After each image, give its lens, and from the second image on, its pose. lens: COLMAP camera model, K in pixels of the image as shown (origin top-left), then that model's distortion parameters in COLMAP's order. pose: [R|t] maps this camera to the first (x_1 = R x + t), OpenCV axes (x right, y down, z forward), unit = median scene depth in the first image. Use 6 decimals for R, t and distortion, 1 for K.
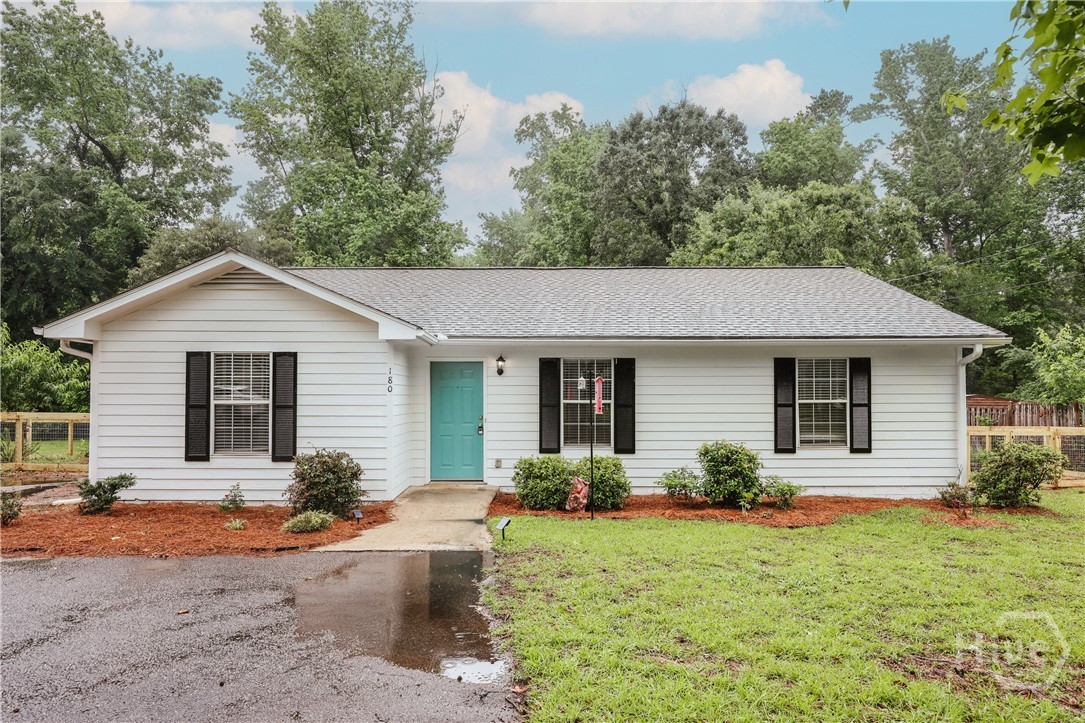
lens RADIAL K [[690.1, 0, 542.9], [0, 690.1, 364.9], [0, 0, 1]] dist [0.008636, 0.001744]
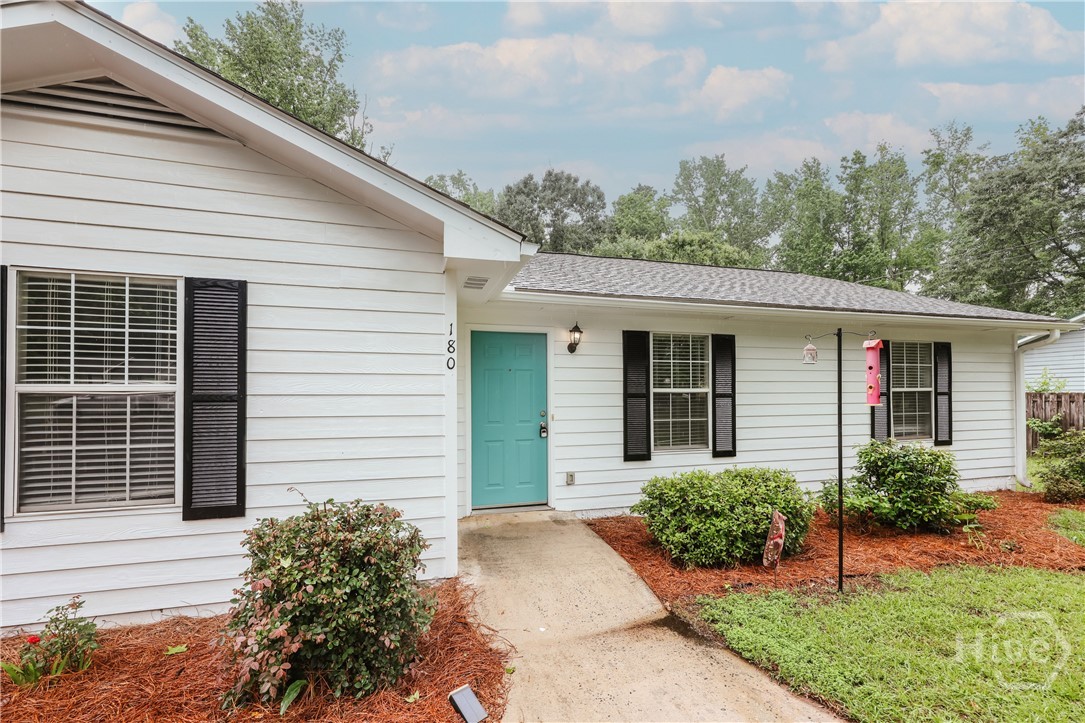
lens RADIAL K [[440.3, 0, 541.4], [0, 440.3, 381.0], [0, 0, 1]] dist [0.001451, -0.000035]
pose [[0.959180, 0.004870, 0.282754, -0.218548], [-0.009188, 0.999861, 0.013947, 0.037468], [-0.282647, -0.015976, 0.959091, 0.577665]]
